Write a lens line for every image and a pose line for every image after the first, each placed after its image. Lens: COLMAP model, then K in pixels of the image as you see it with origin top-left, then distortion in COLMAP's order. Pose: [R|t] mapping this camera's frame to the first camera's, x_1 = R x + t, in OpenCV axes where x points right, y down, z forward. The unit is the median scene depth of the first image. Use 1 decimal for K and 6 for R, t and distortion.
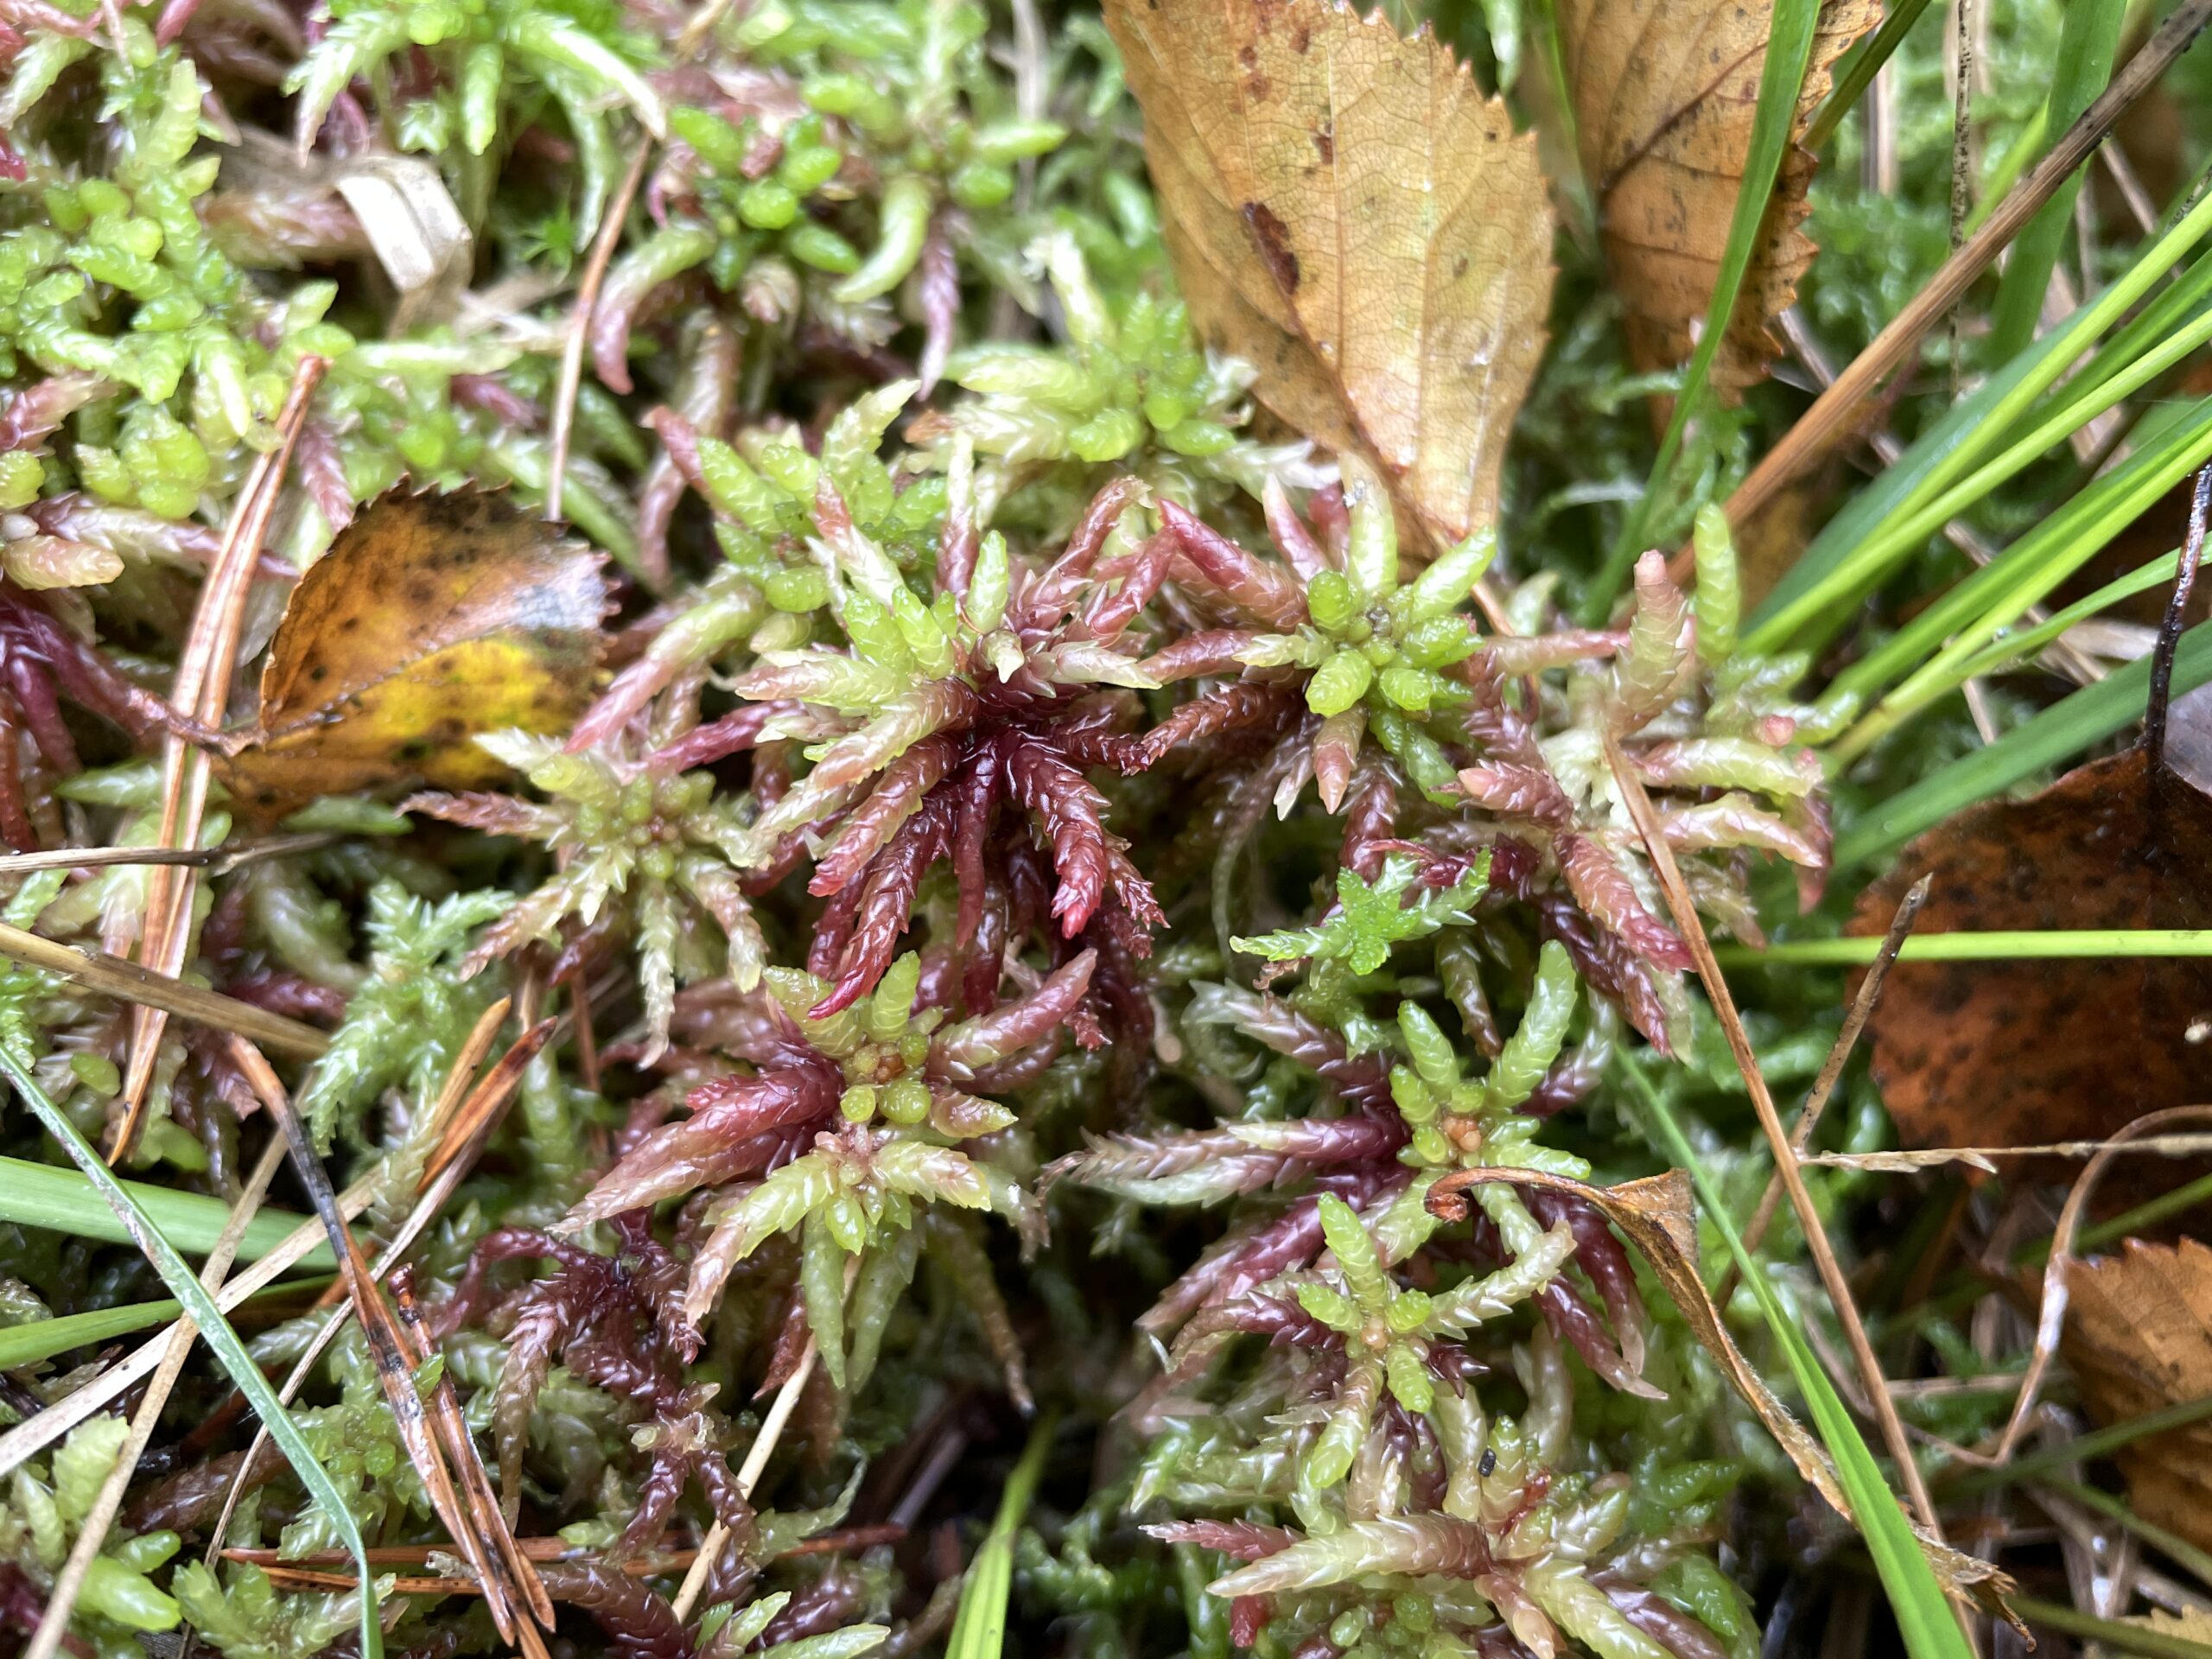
lens RADIAL K [[1645.3, 0, 1106.0], [0, 1645.3, 829.5], [0, 0, 1]] dist [-0.002689, -0.001750]
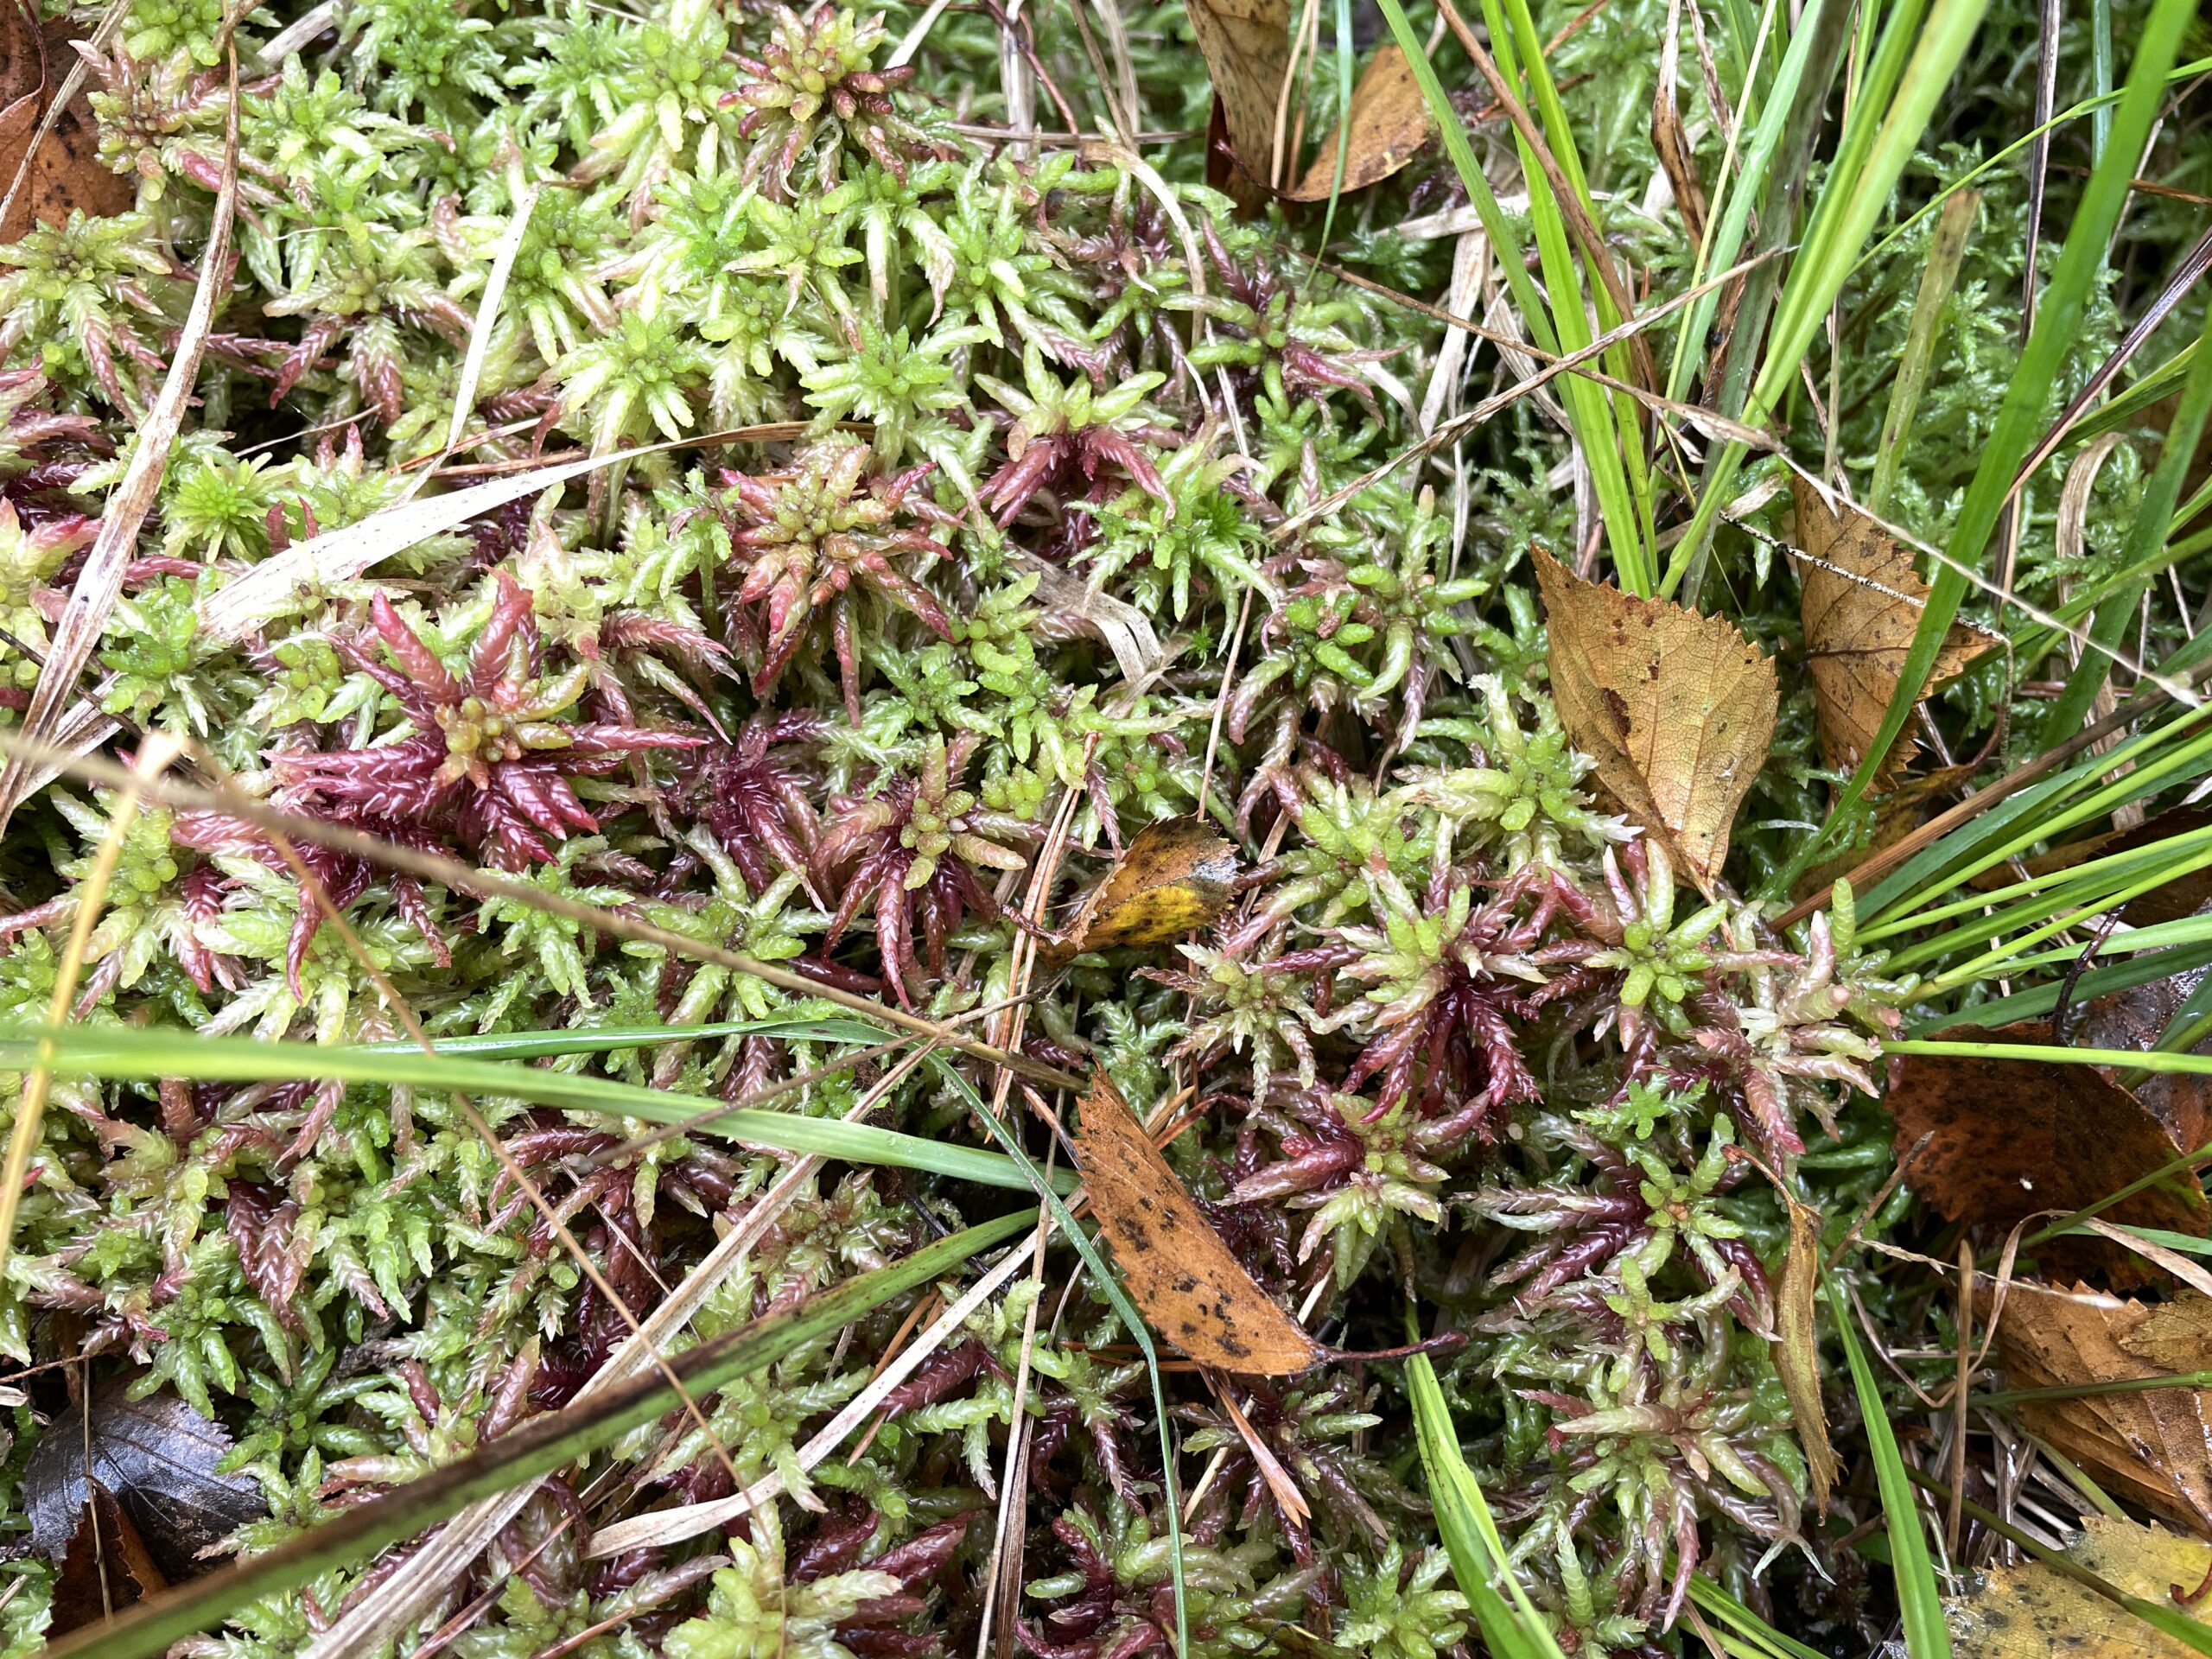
lens RADIAL K [[1491.0, 0, 1106.0], [0, 1491.0, 829.5], [0, 0, 1]] dist [-0.003713, -0.001250]
pose [[0.989548, 0.081316, -0.119092, -0.276627], [-0.068674, 0.991920, 0.106668, -0.395873], [0.126804, -0.097375, 0.987137, -0.788298]]
